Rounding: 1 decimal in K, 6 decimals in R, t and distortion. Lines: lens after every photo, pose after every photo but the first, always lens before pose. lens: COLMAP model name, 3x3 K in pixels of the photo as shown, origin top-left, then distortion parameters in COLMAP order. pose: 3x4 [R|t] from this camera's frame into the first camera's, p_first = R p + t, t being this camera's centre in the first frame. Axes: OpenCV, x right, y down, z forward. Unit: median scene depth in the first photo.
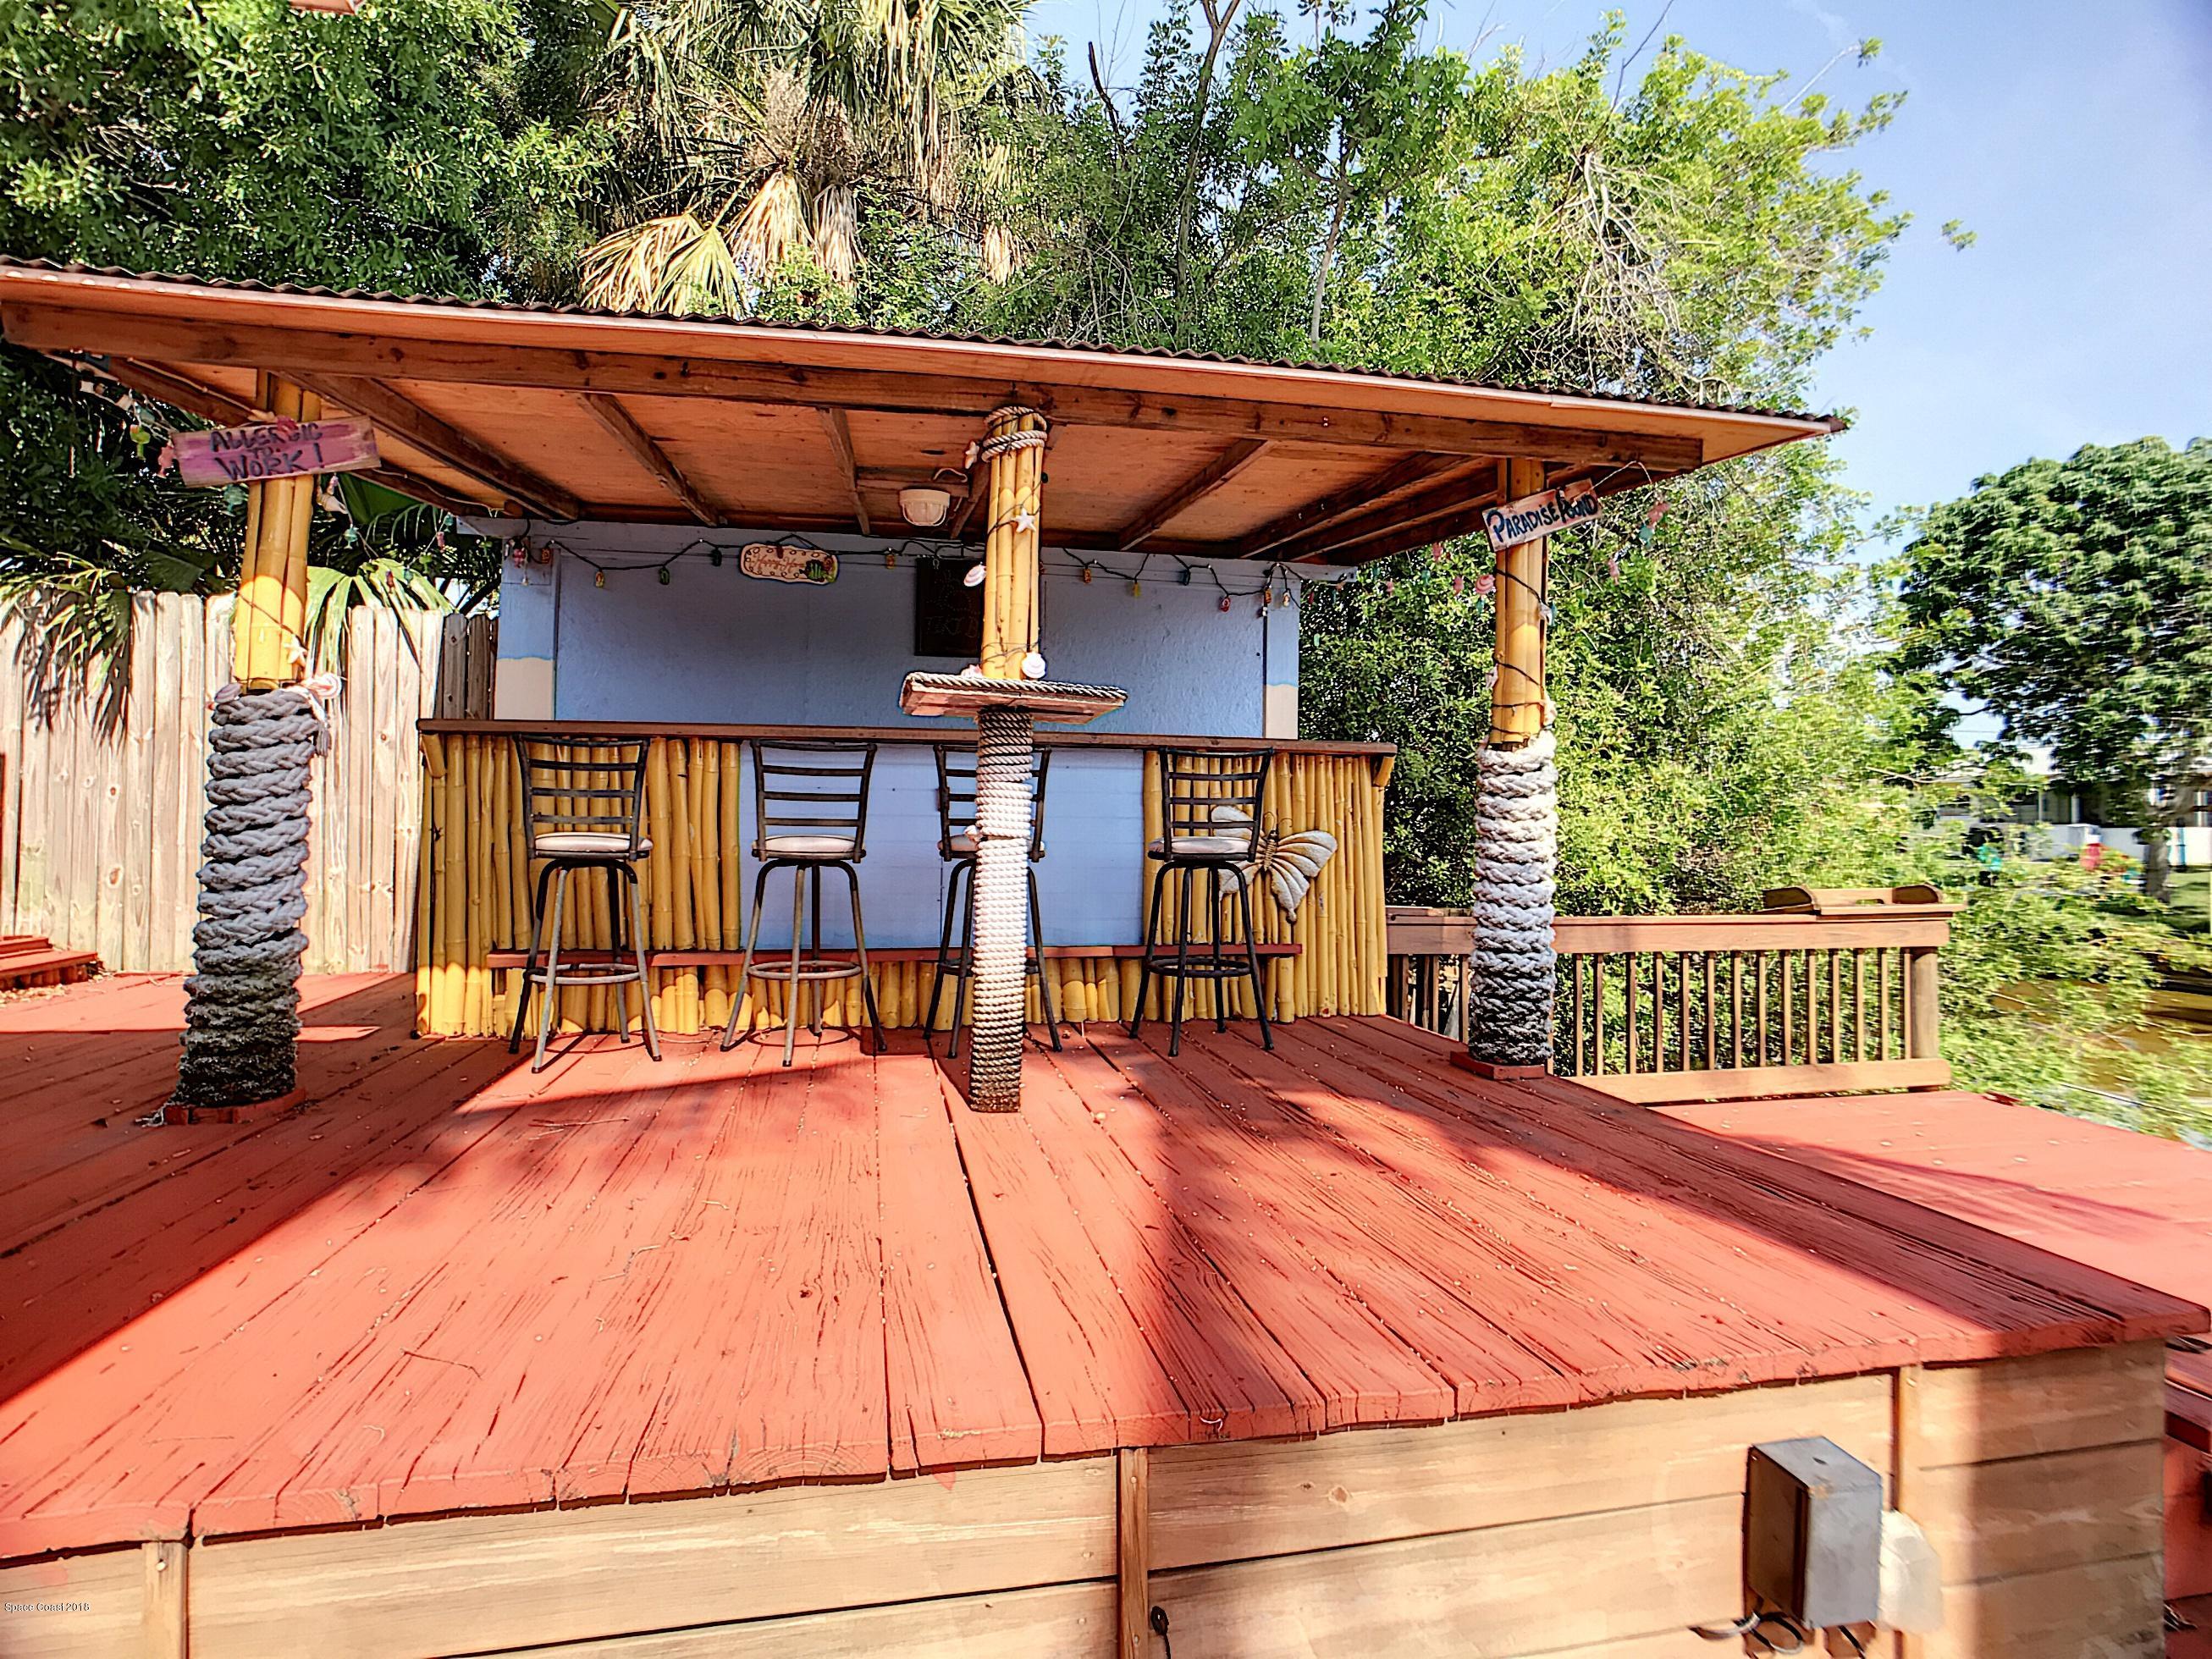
lens RADIAL K [[1182.9, 0, 1106.6], [0, 1182.9, 816.1], [0, 0, 1]] dist [-0.048384, 0.025351]
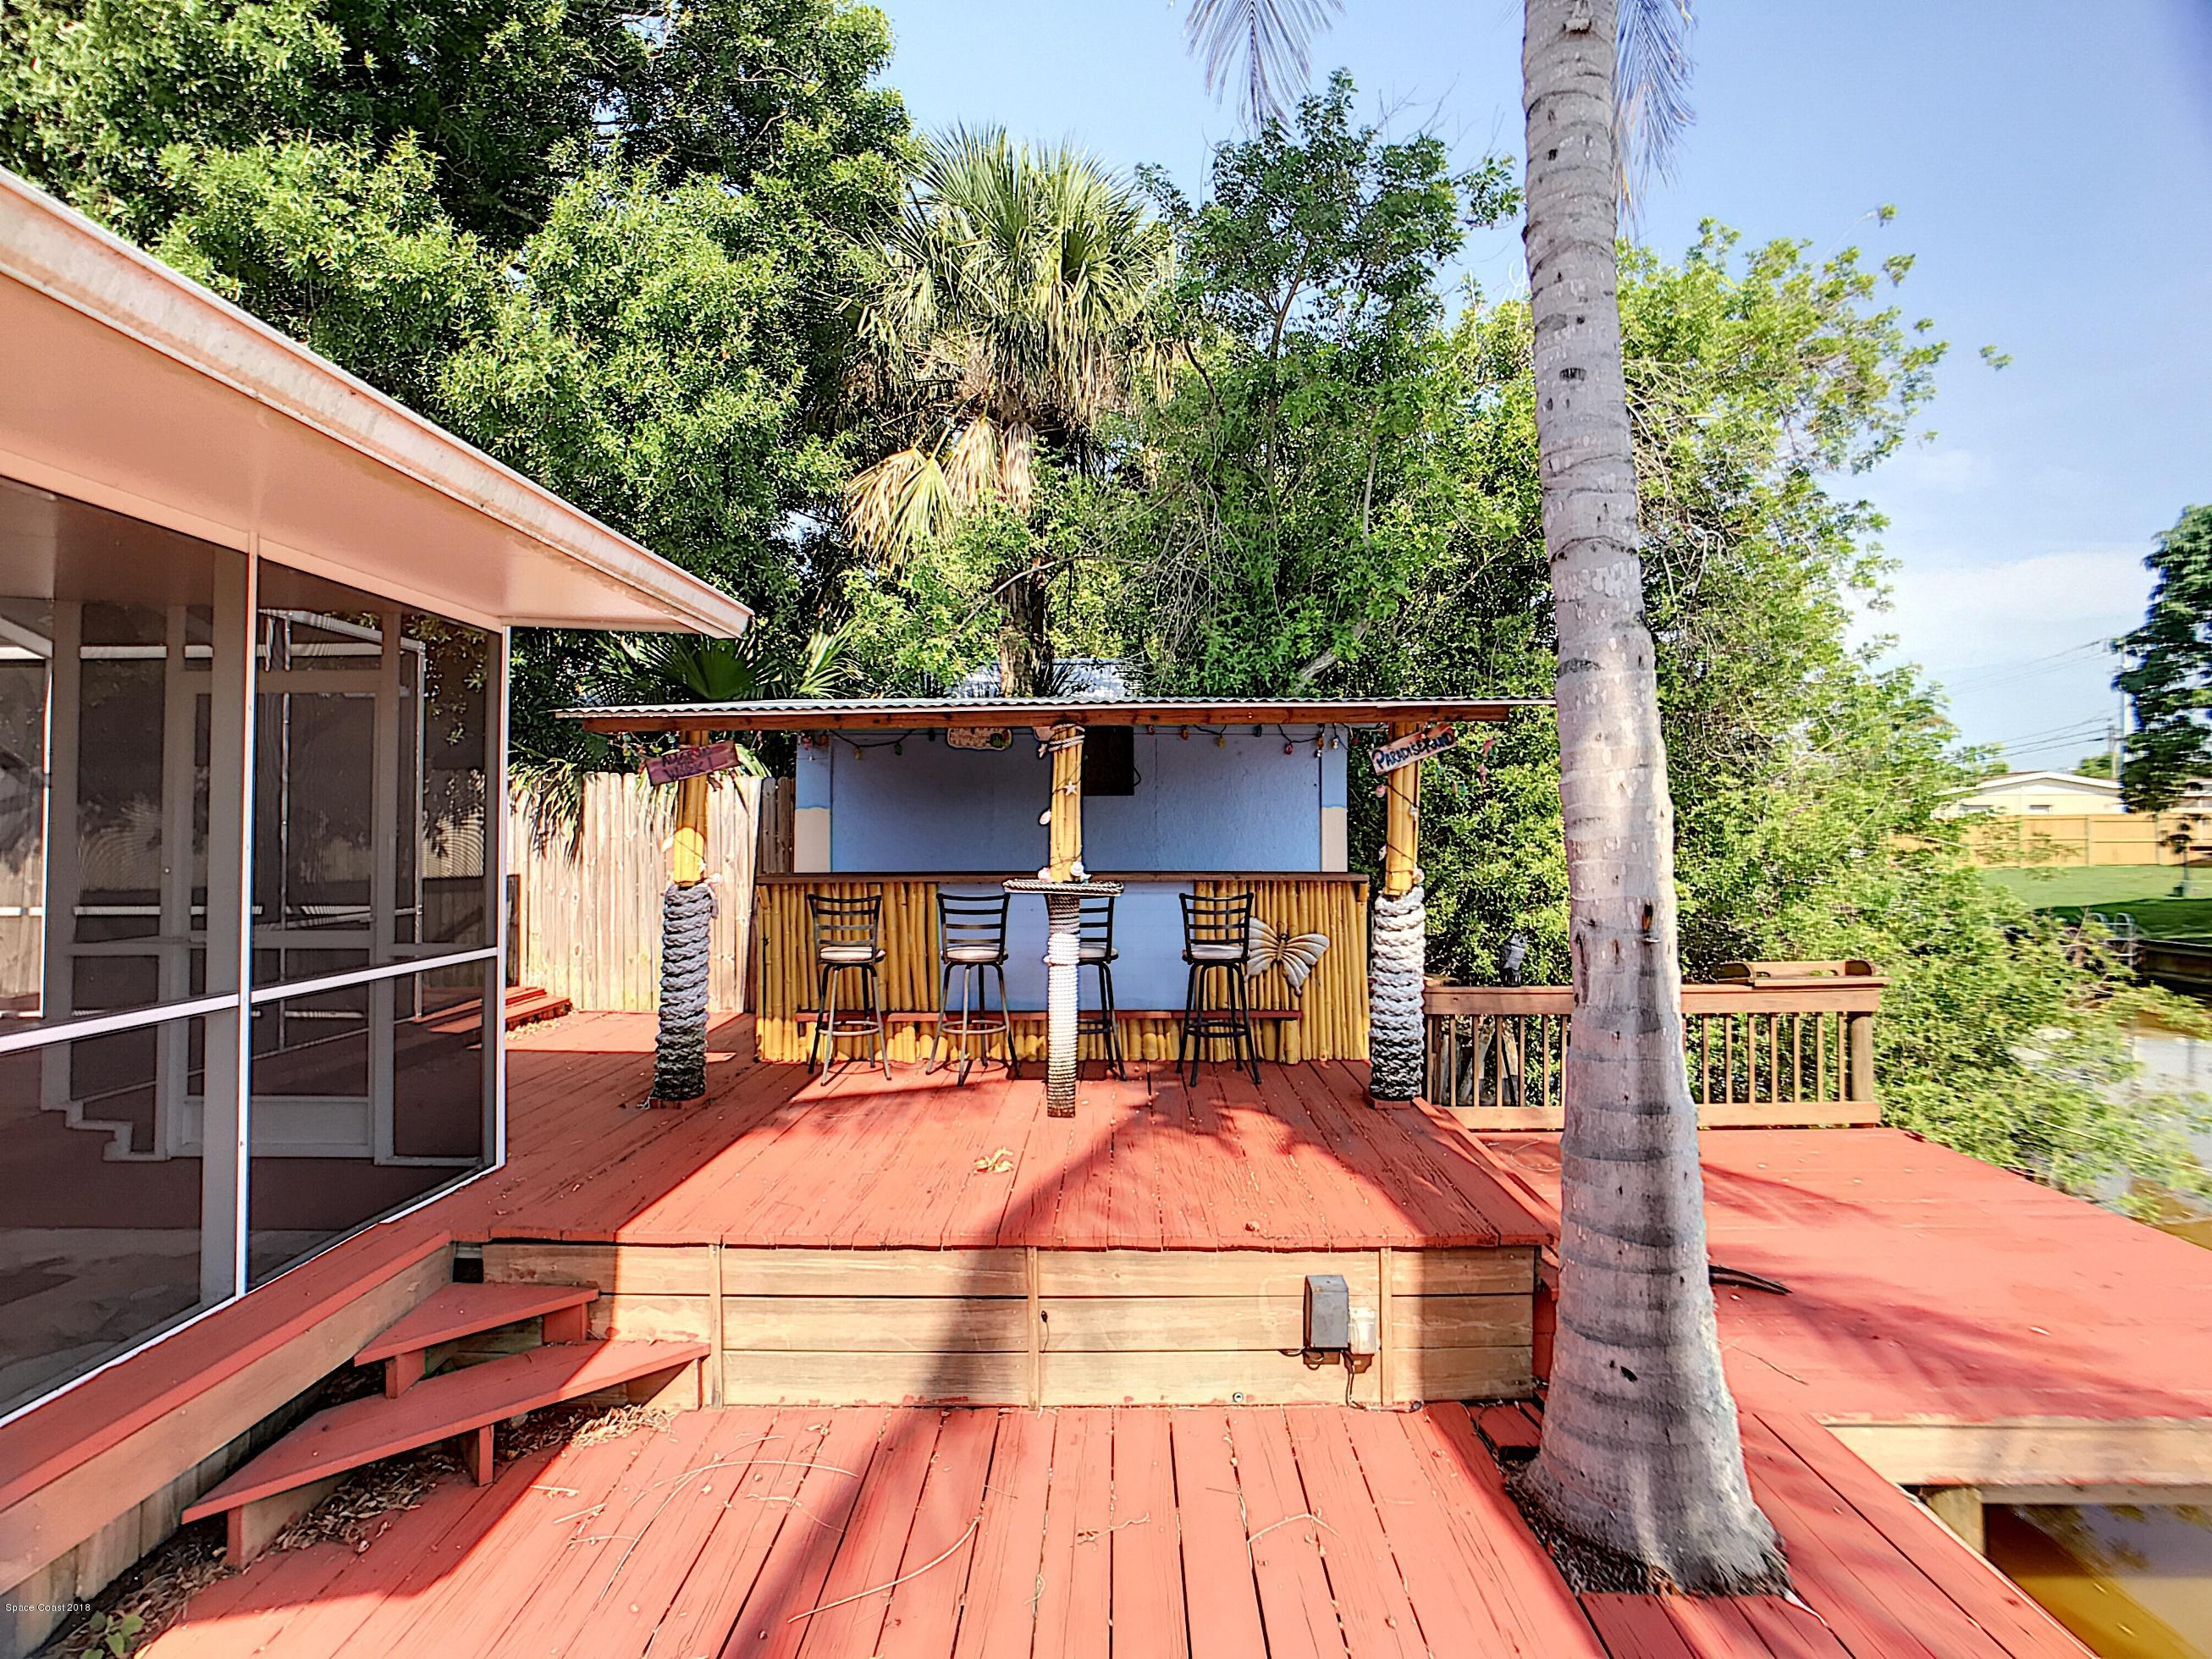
lens RADIAL K [[1182.9, 0, 1095.9], [0, 1182.9, 828.0], [0, 0, 1]] dist [-0.048384, 0.025351]
pose [[0.974363, -0.016336, -0.224389, 0.271938], [0.018314, 0.999810, 0.006736, -0.148628], [0.224236, -0.010673, 0.974476, -0.543498]]
